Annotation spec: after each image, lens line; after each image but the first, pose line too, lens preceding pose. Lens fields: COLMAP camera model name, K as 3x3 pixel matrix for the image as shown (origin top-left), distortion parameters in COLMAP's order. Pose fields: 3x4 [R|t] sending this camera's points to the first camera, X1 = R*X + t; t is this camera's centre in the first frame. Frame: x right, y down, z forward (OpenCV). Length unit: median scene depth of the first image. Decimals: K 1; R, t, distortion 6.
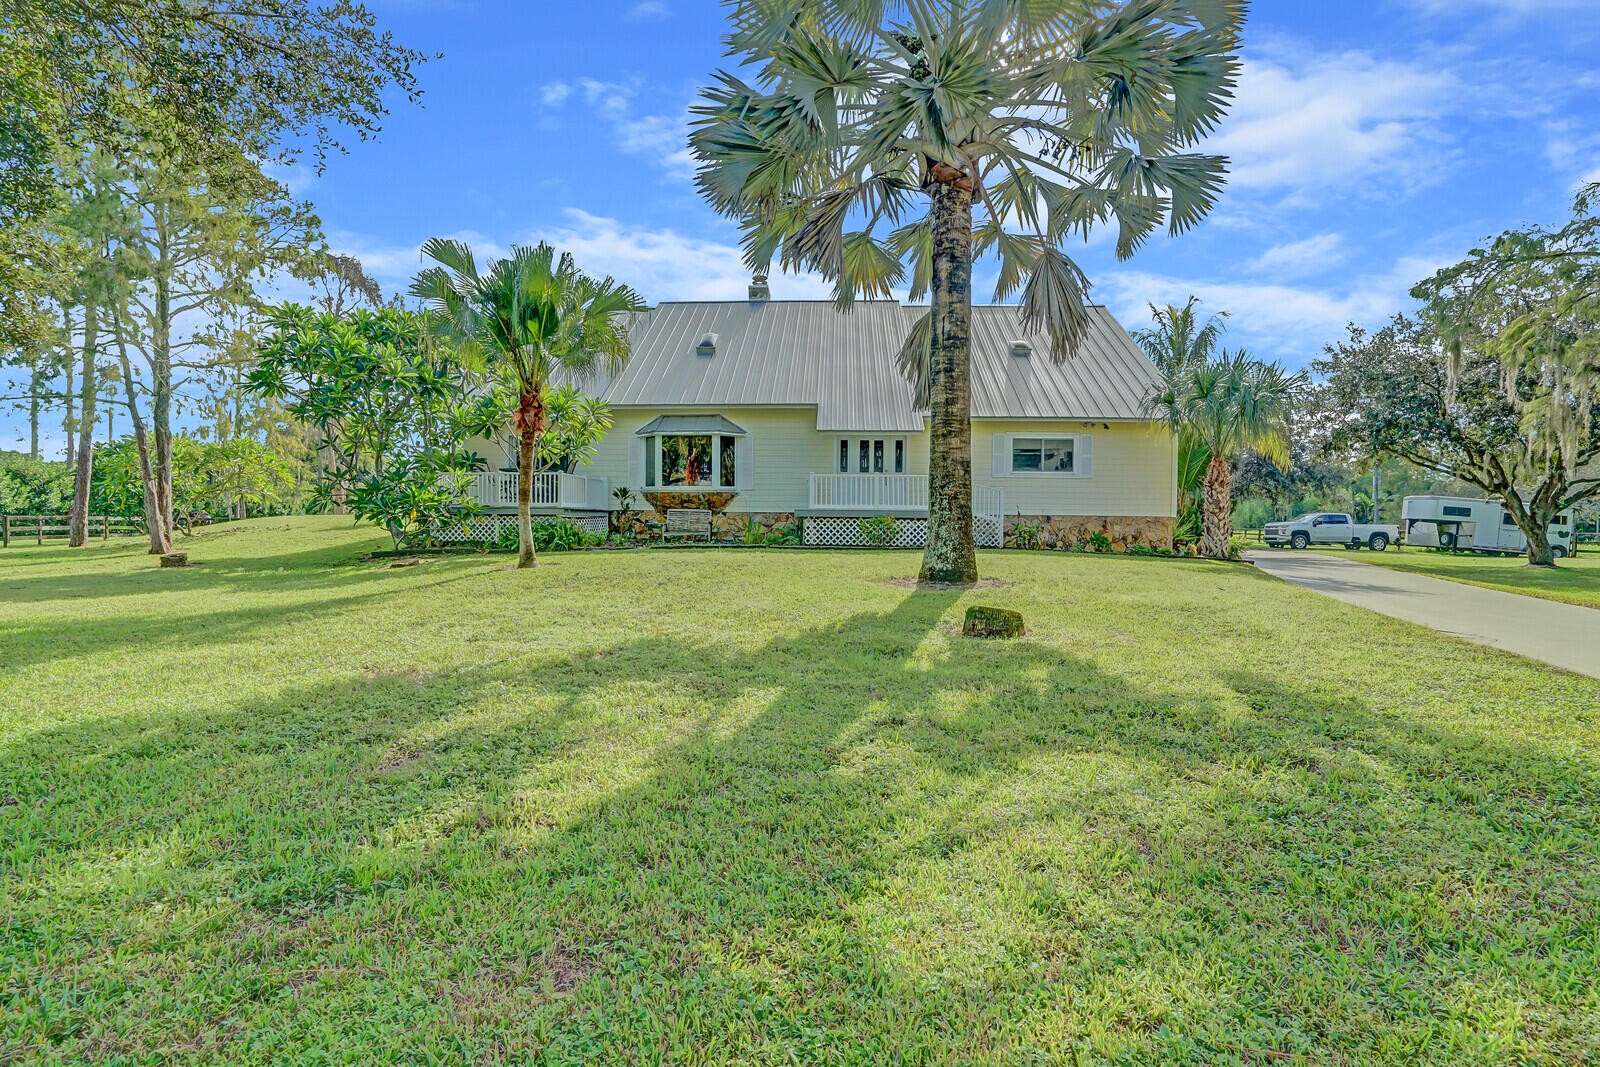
lens RADIAL K [[749.0, 0, 806.4], [0, 749.0, 538.8], [0, 0, 1]] dist [-0.000727, 0.000370]
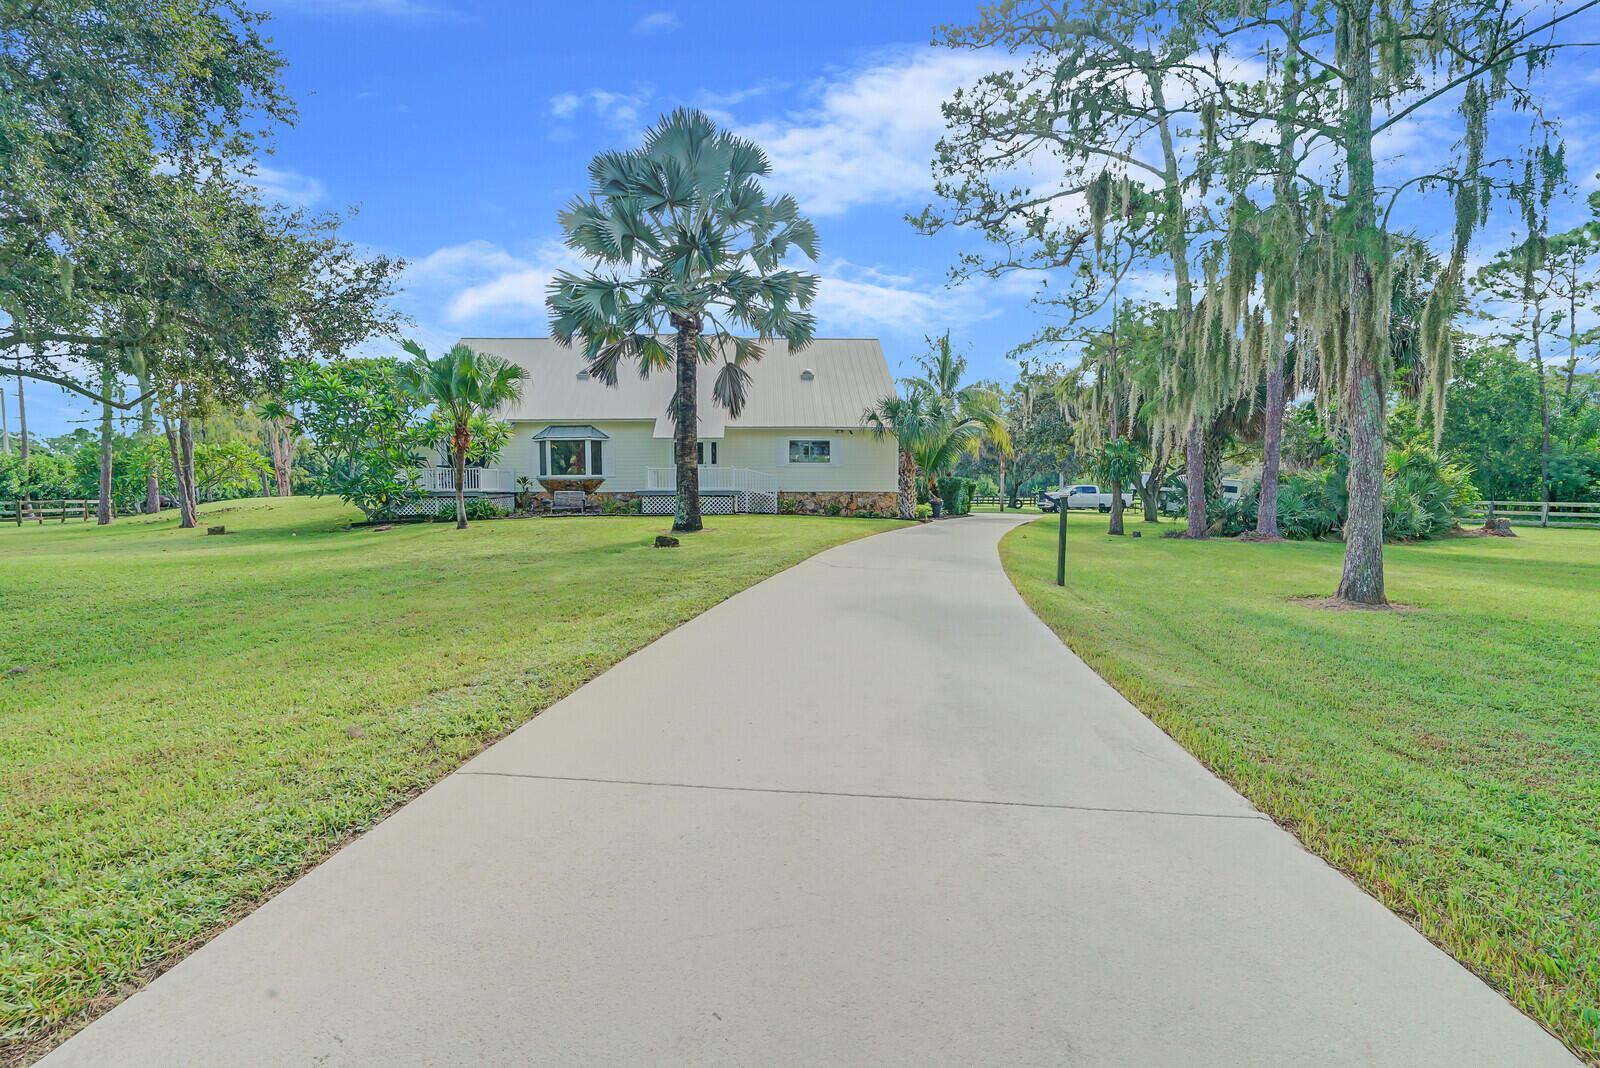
lens RADIAL K [[773.5, 0, 800.0], [0, 773.5, 534.0], [0, 0, 1]] dist [-0.000648, 0.000211]
pose [[0.996796, -0.017407, 0.078065, 0.176066], [0.015038, 0.999411, 0.030834, 0.005091], [-0.078556, -0.029561, 0.996471, -0.561107]]
